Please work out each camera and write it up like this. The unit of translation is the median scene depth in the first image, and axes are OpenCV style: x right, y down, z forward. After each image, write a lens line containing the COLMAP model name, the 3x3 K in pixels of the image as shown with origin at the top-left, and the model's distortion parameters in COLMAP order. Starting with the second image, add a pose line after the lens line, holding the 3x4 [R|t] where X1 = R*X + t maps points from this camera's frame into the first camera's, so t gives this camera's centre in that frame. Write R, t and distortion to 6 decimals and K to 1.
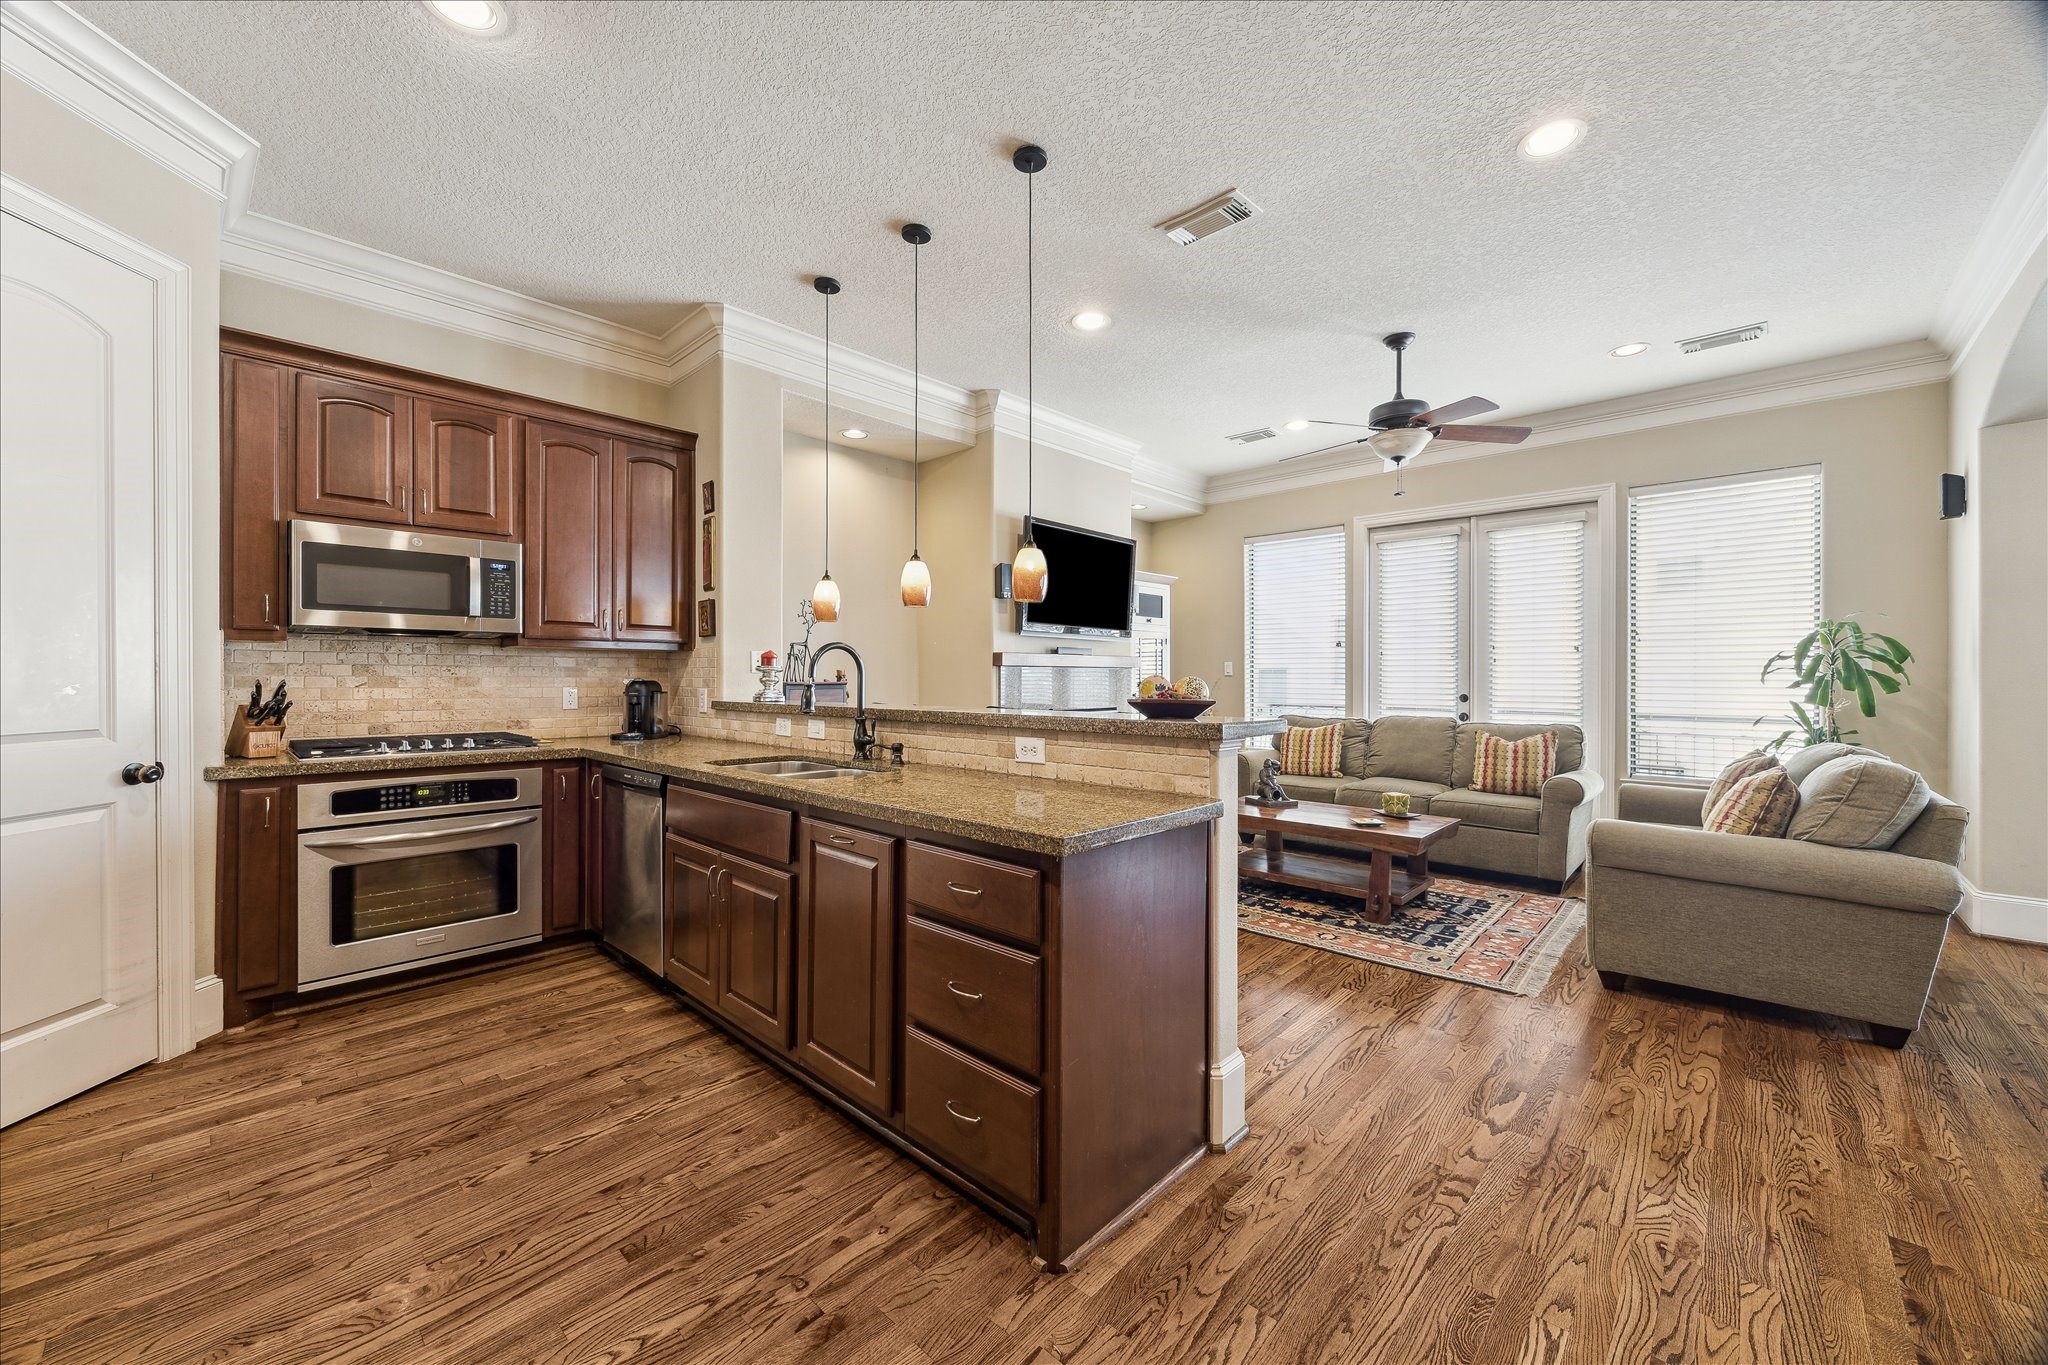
lens RADIAL K [[773.9, 0, 1018.6], [0, 773.9, 677.8], [0, 0, 1]] dist [-0.000020, 0.000266]
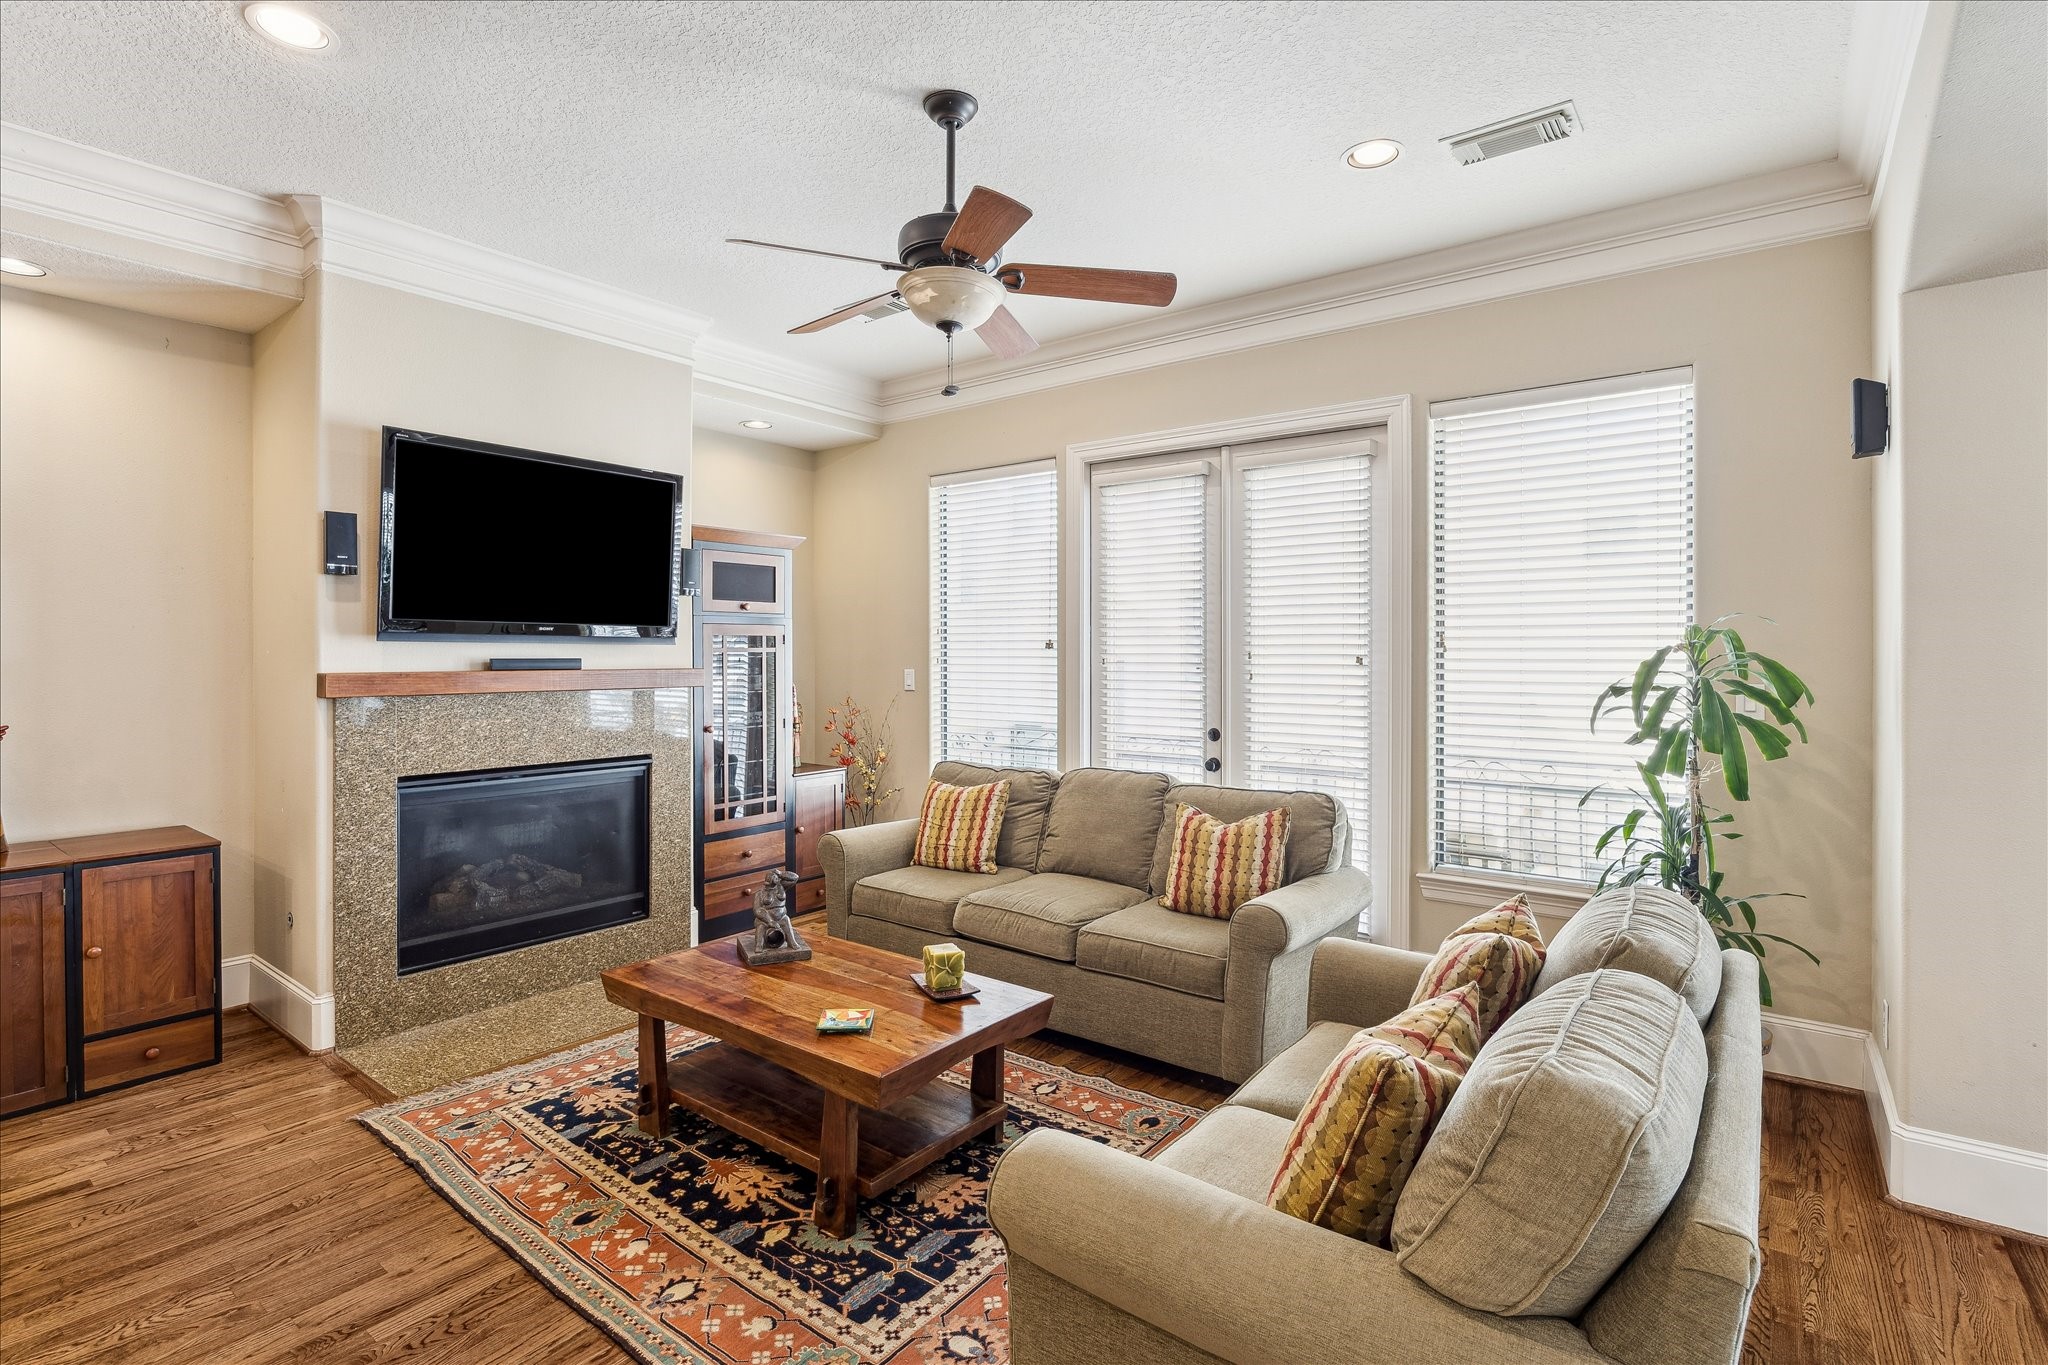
lens RADIAL K [[971.2, 0, 1001.6], [0, 971.2, 656.8], [0, 0, 1]] dist [-0.011435, 0.001507]
pose [[0.995482, -0.001021, 0.094947, 0.453860], [0.000938, 0.999999, 0.000920, -0.052536], [-0.094948, -0.000827, 0.995482, 0.318412]]
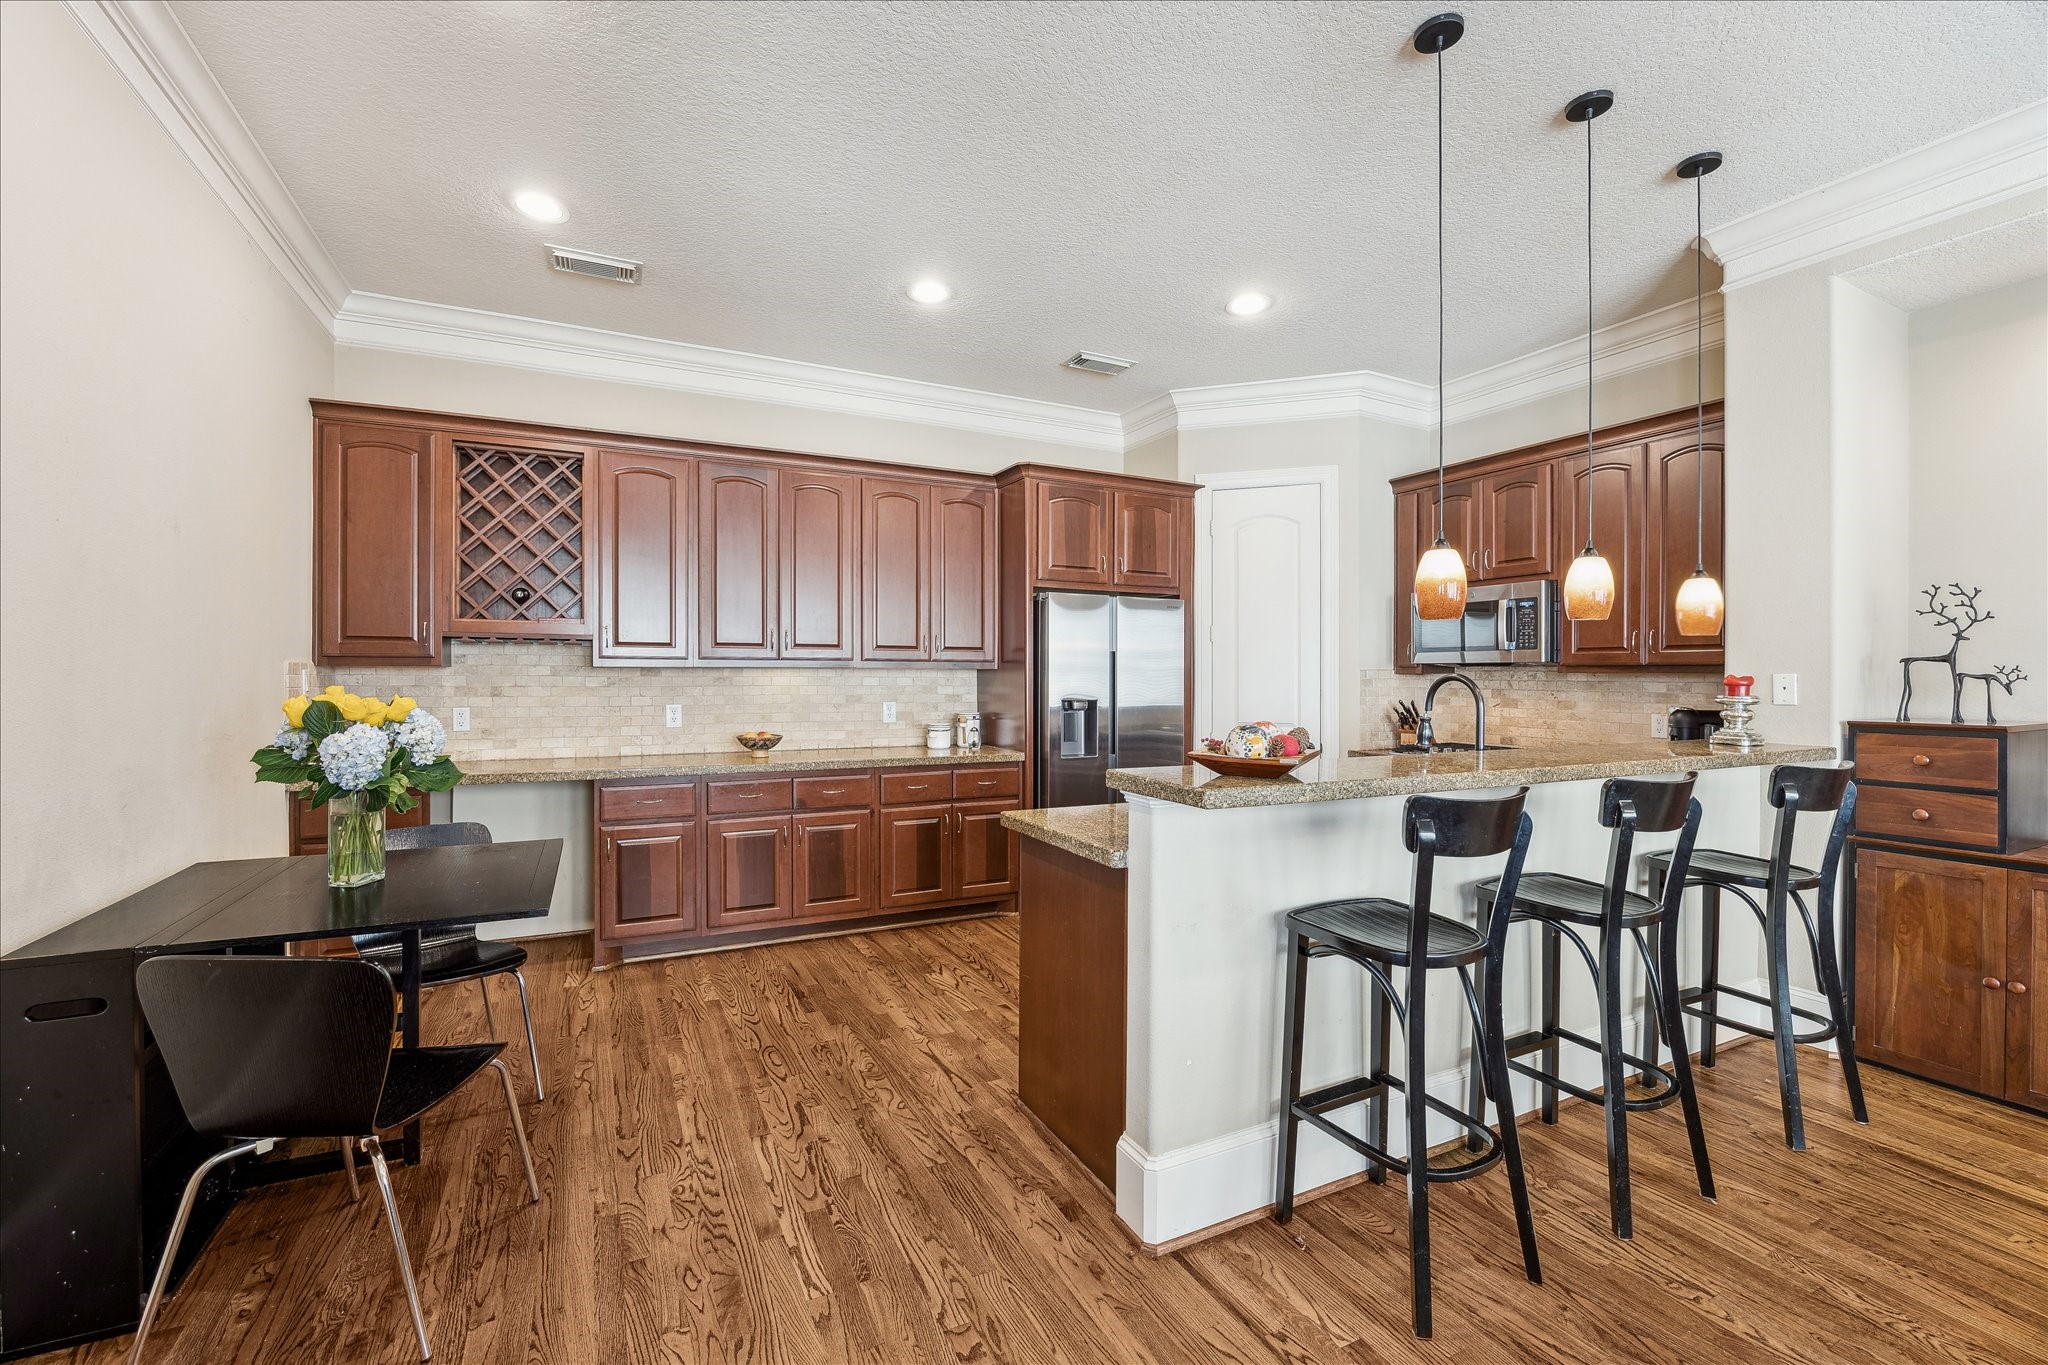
lens RADIAL K [[871.5, 0, 1021.1], [0, 871.5, 694.1], [0, 0, 1]] dist [-0.002343, -0.000354]
pose [[-0.347058, 0.017250, -0.937685, 0.598346], [-0.006956, 0.999756, 0.020967, -0.025857], [0.937818, 0.013800, -0.346853, 0.578693]]
